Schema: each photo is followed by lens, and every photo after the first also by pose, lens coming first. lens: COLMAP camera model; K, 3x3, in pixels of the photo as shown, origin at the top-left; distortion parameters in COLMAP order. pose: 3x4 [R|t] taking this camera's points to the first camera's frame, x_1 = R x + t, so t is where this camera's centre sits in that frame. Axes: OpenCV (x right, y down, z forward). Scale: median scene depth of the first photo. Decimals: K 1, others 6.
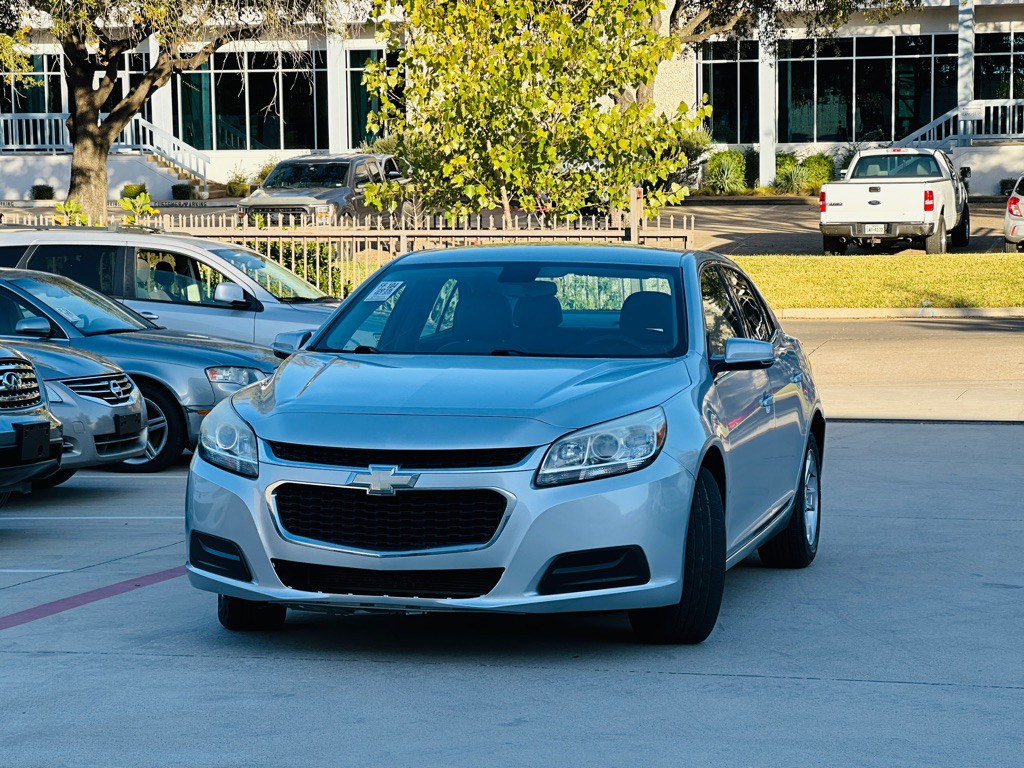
lens RADIAL K [[2651.5, 0, 503.6], [0, 2651.5, 382.1], [0, 0, 1]] dist [0.309907, 0.000000]
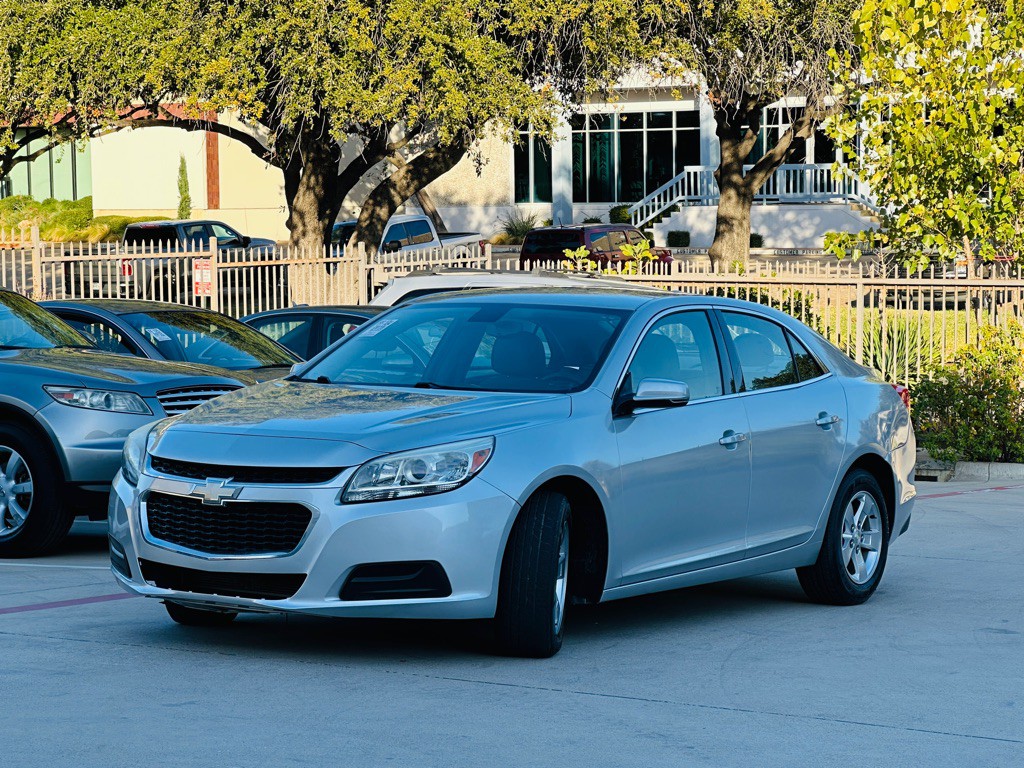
lens RADIAL K [[2651.5, 0, 522.4], [0, 2651.5, 404.2], [0, 0, 1]] dist [0.309907, 0.000000]
pose [[0.951471, 0.030399, -0.306233, 0.153473], [-0.033408, 0.999431, -0.004590, 0.000241], [0.305919, 0.014598, 0.951946, -0.013276]]
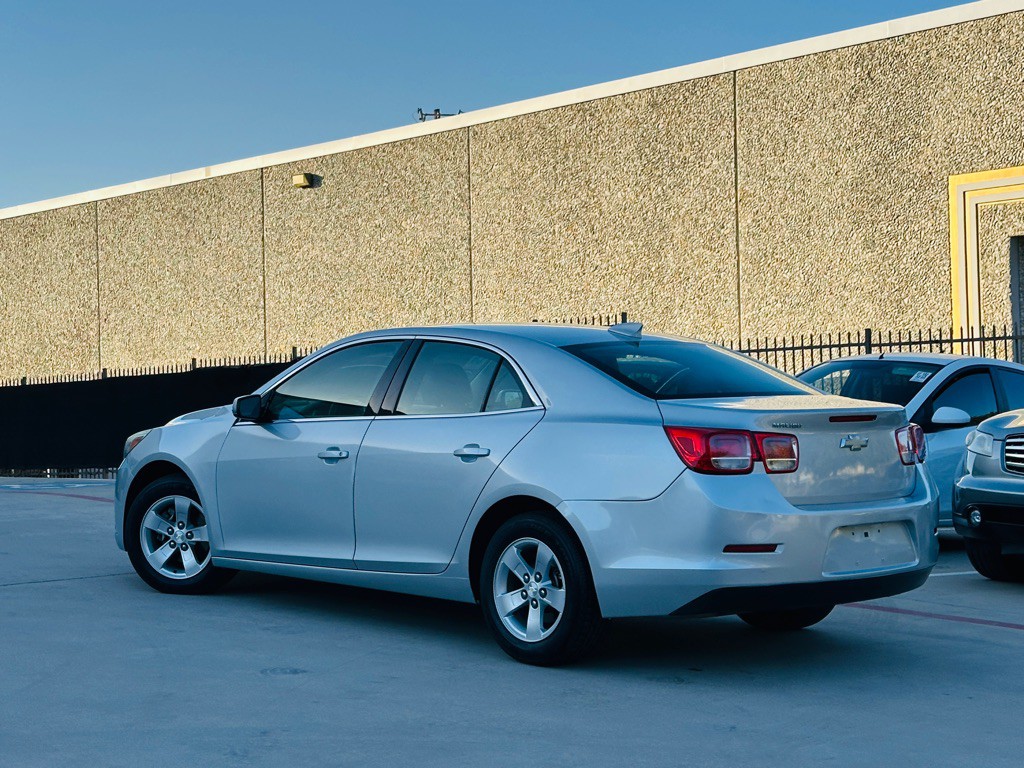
lens RADIAL K [[1841.9, 0, 510.8], [0, 1841.9, 383.6], [0, 0, 1]] dist [0.119086, 0.000000]
pose [[-0.523447, -0.012925, -0.851960, 0.332969], [-0.065054, 0.997573, 0.024835, -0.021900], [0.849571, 0.068424, -0.523017, 0.663355]]
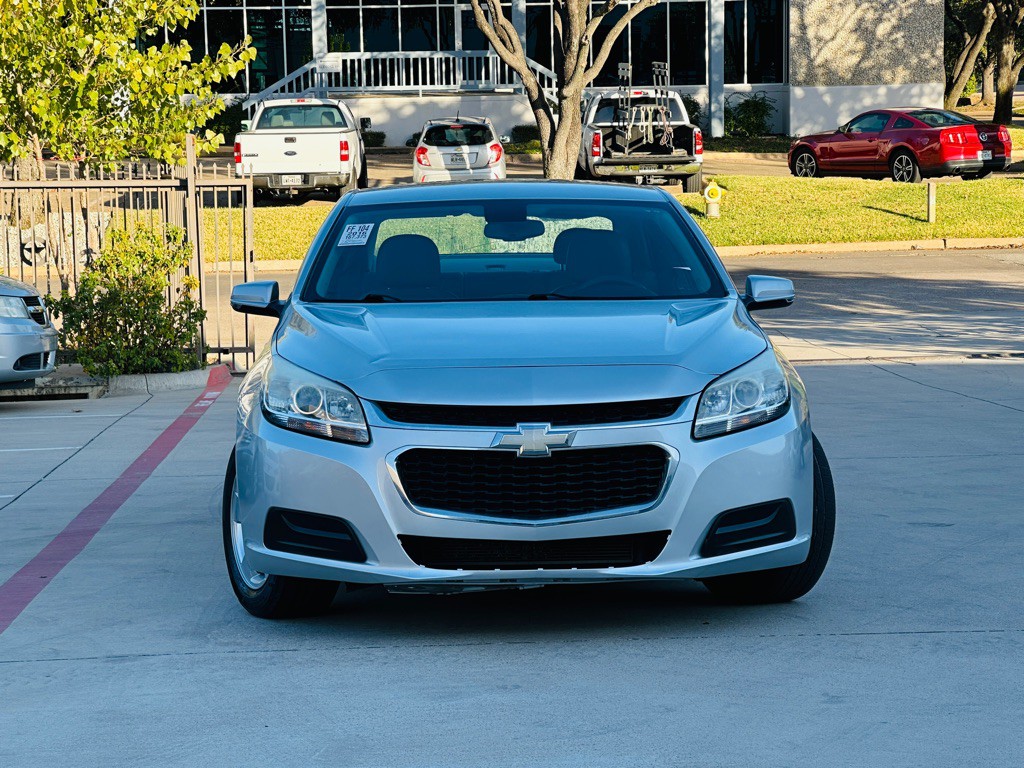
lens RADIAL K [[2651.5, 0, 516.4], [0, 2651.5, 350.1], [0, 0, 1]] dist [0.309907, 0.000000]
pose [[0.957625, -0.036103, 0.285746, -0.110687], [0.034962, 0.999347, 0.009095, -0.000633], [-0.285888, 0.001280, 0.958262, 0.052099]]
